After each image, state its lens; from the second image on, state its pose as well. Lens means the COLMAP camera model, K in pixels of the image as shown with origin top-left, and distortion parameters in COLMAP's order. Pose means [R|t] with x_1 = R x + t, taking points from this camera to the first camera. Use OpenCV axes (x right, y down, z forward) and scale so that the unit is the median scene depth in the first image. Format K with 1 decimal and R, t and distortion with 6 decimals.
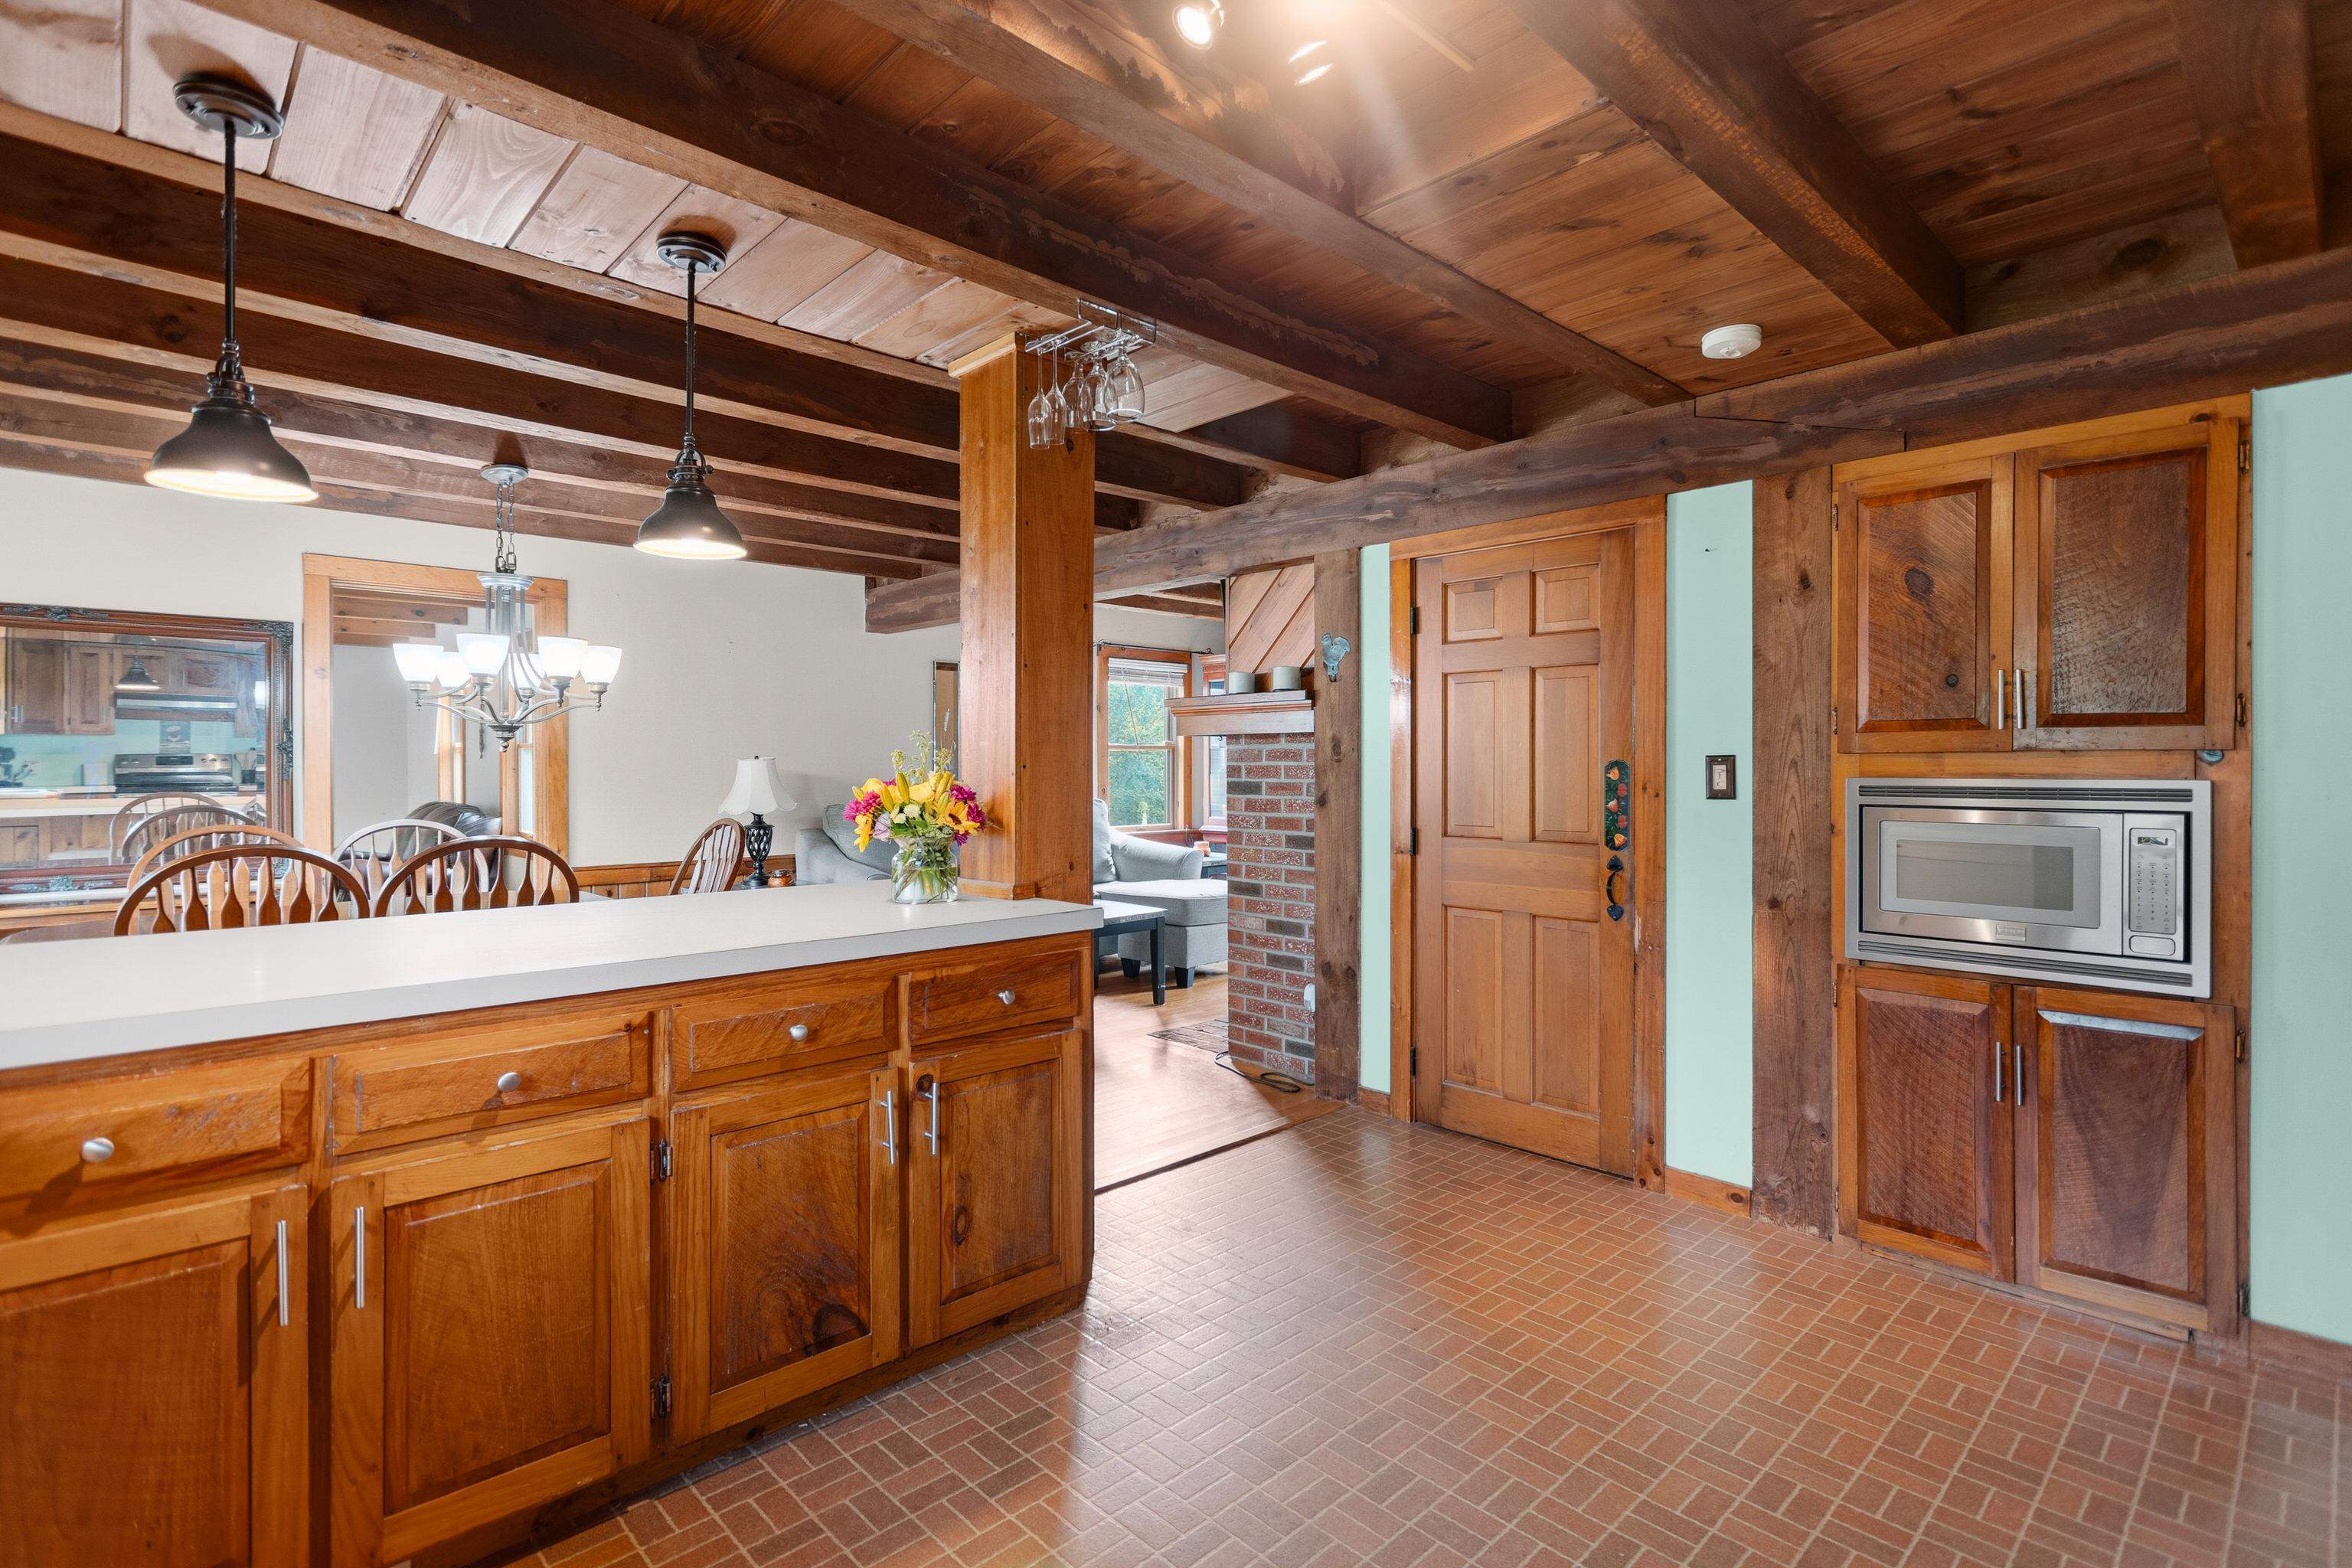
lens RADIAL K [[1114.3, 0, 1177.7], [0, 1114.3, 769.4], [0, 0, 1]] dist [-0.001994, 0.002865]
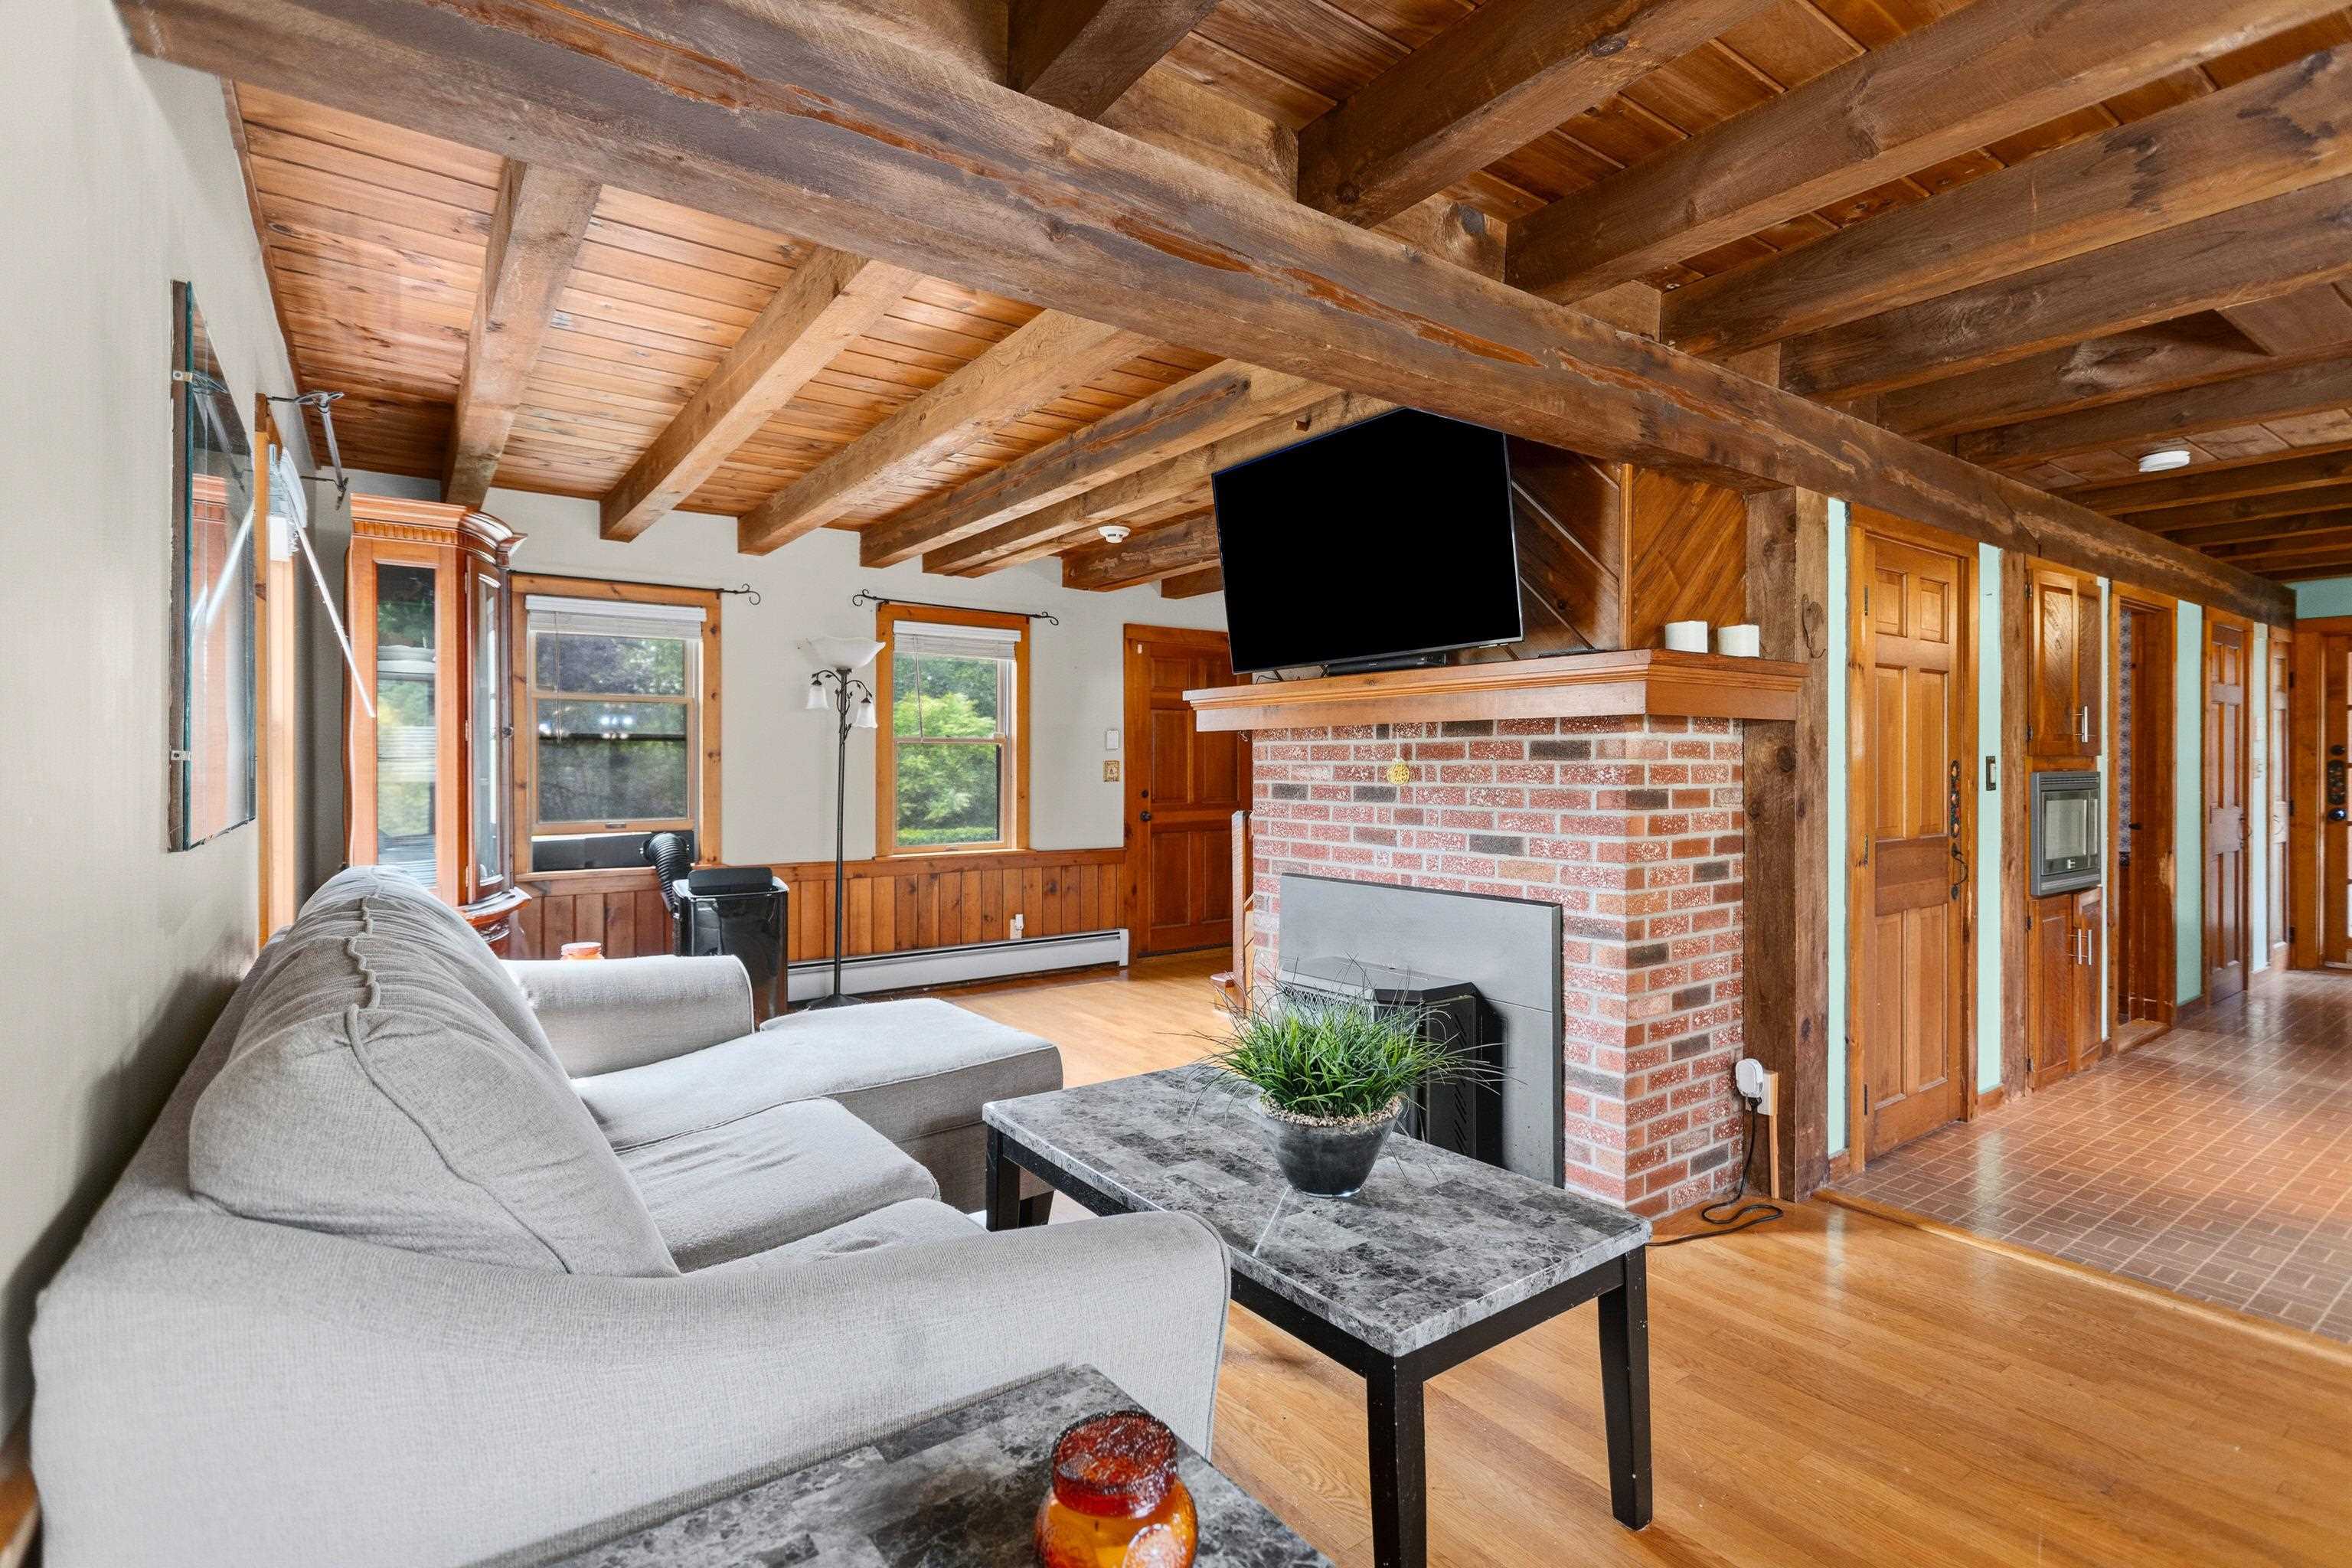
lens RADIAL K [[1114.3, 0, 1189.2], [0, 1114.3, 760.5], [0, 0, 1]] dist [-0.001994, 0.002865]
pose [[0.135269, 0.002011, 0.990807, -0.935810], [0.004062, 0.999988, -0.002584, -0.008440], [-0.990801, 0.004374, 0.135260, 1.787485]]
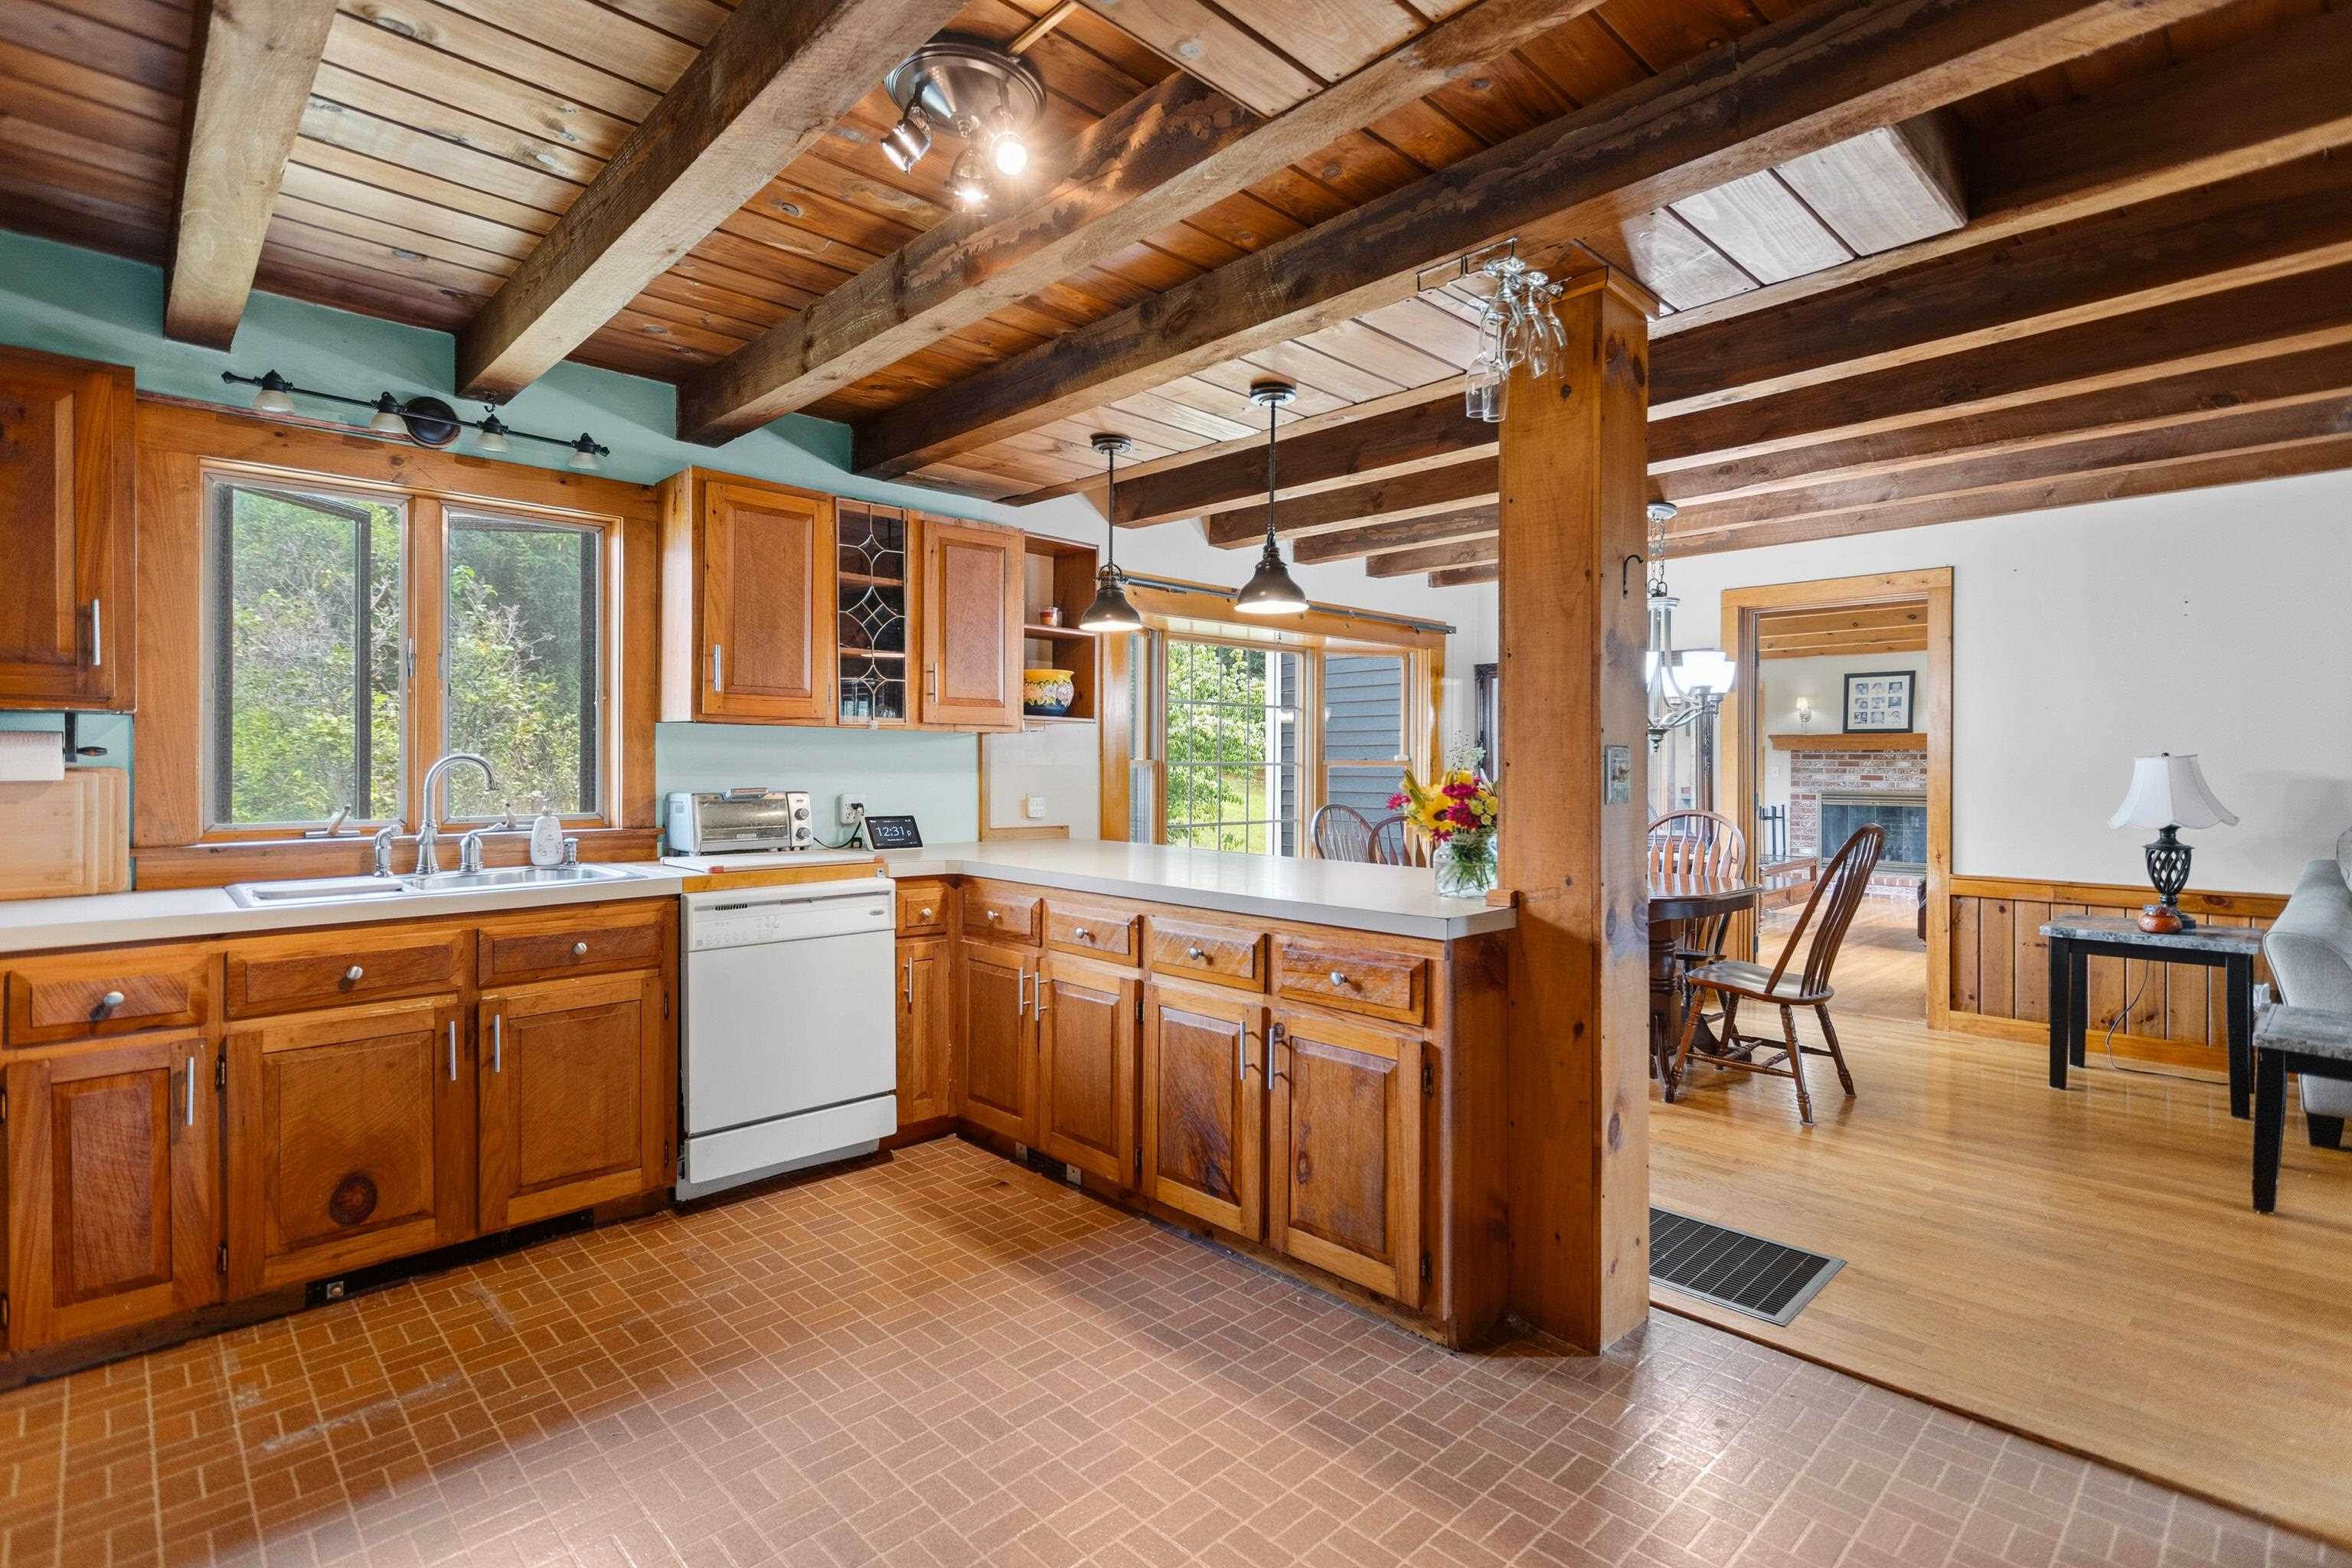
lens RADIAL K [[1114.3, 0, 1184.5], [0, 1114.3, 765.8], [0, 0, 1]] dist [-0.001994, 0.002865]
pose [[0.007715, 0.003473, -0.999964, 0.696268], [-0.007995, 0.999962, 0.003412, -0.002552], [0.999938, 0.007969, 0.007742, 0.642590]]
